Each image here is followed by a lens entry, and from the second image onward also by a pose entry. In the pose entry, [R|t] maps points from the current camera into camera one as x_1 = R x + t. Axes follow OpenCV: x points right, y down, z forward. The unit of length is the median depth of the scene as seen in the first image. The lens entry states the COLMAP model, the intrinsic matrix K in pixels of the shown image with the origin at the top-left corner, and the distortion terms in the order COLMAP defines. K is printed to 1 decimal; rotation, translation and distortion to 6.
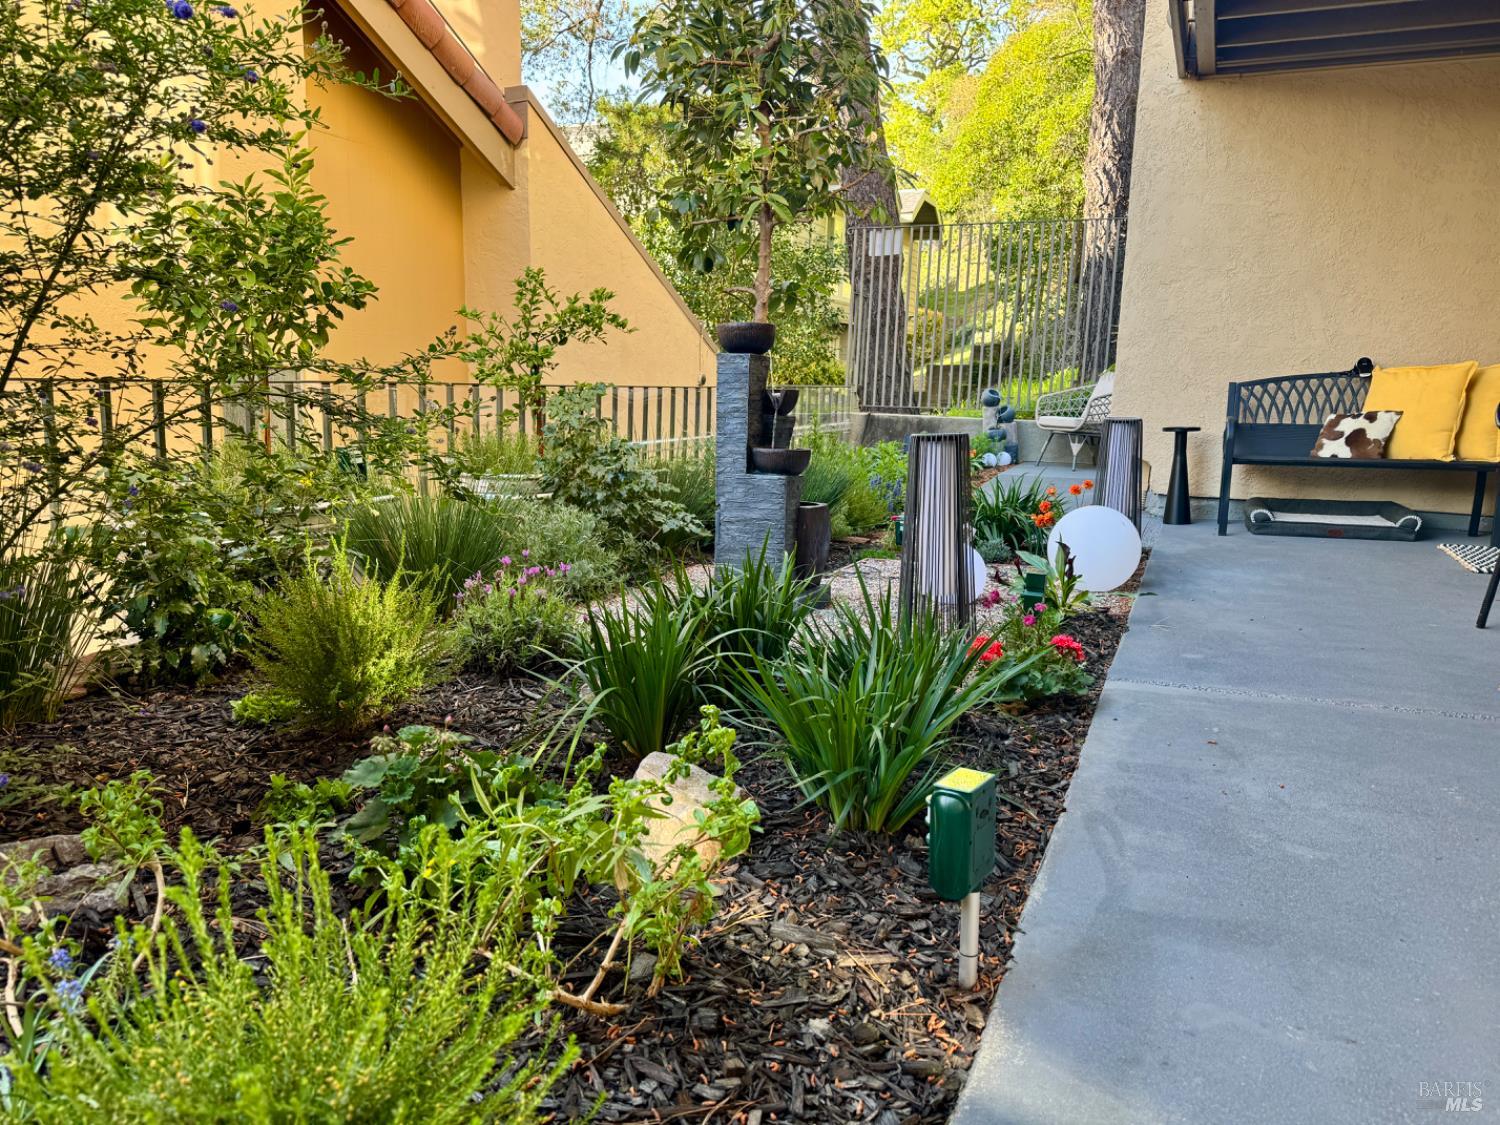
lens RADIAL K [[1062.6, 0, 753.8], [0, 1062.6, 551.2], [0, 0, 1]] dist [0.078972, -0.092534]
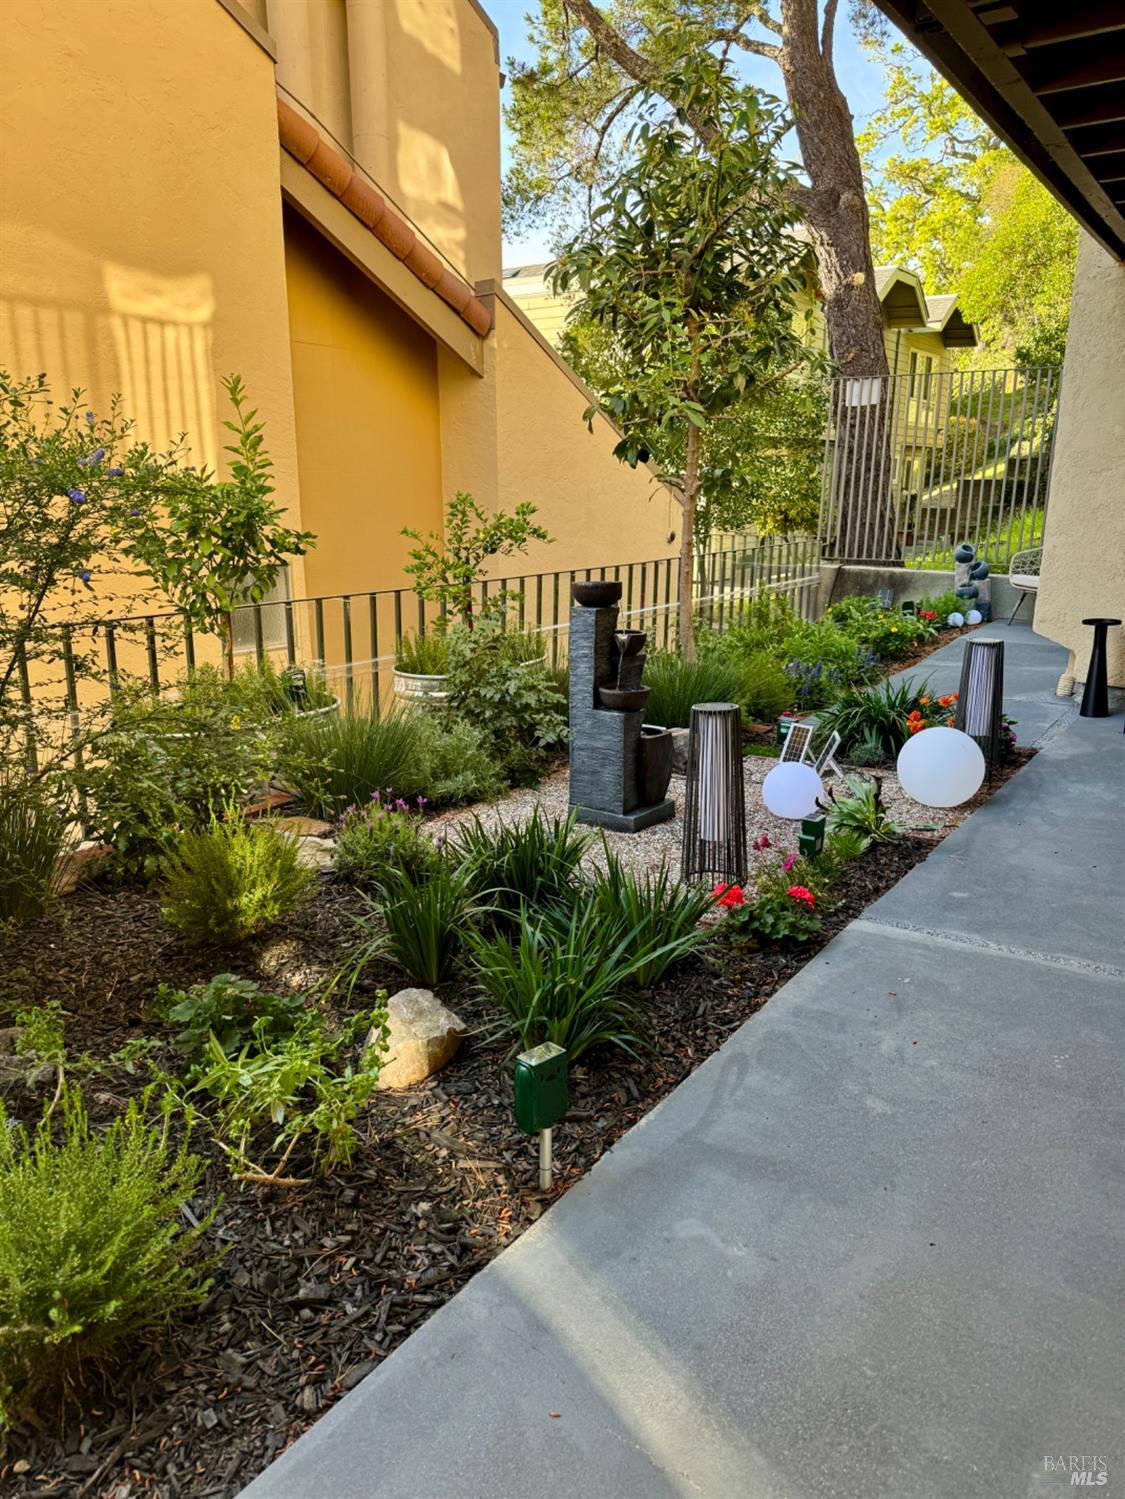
lens RADIAL K [[1061.9, 0, 563.7], [0, 1061.9, 741.2], [0, 0, 1]] dist [0.078972, -0.092534]
pose [[0.979069, 0.032819, -0.200864, 0.136184], [-0.017226, 0.996734, 0.078893, -0.089691], [0.202797, -0.073782, 0.976437, -0.108769]]
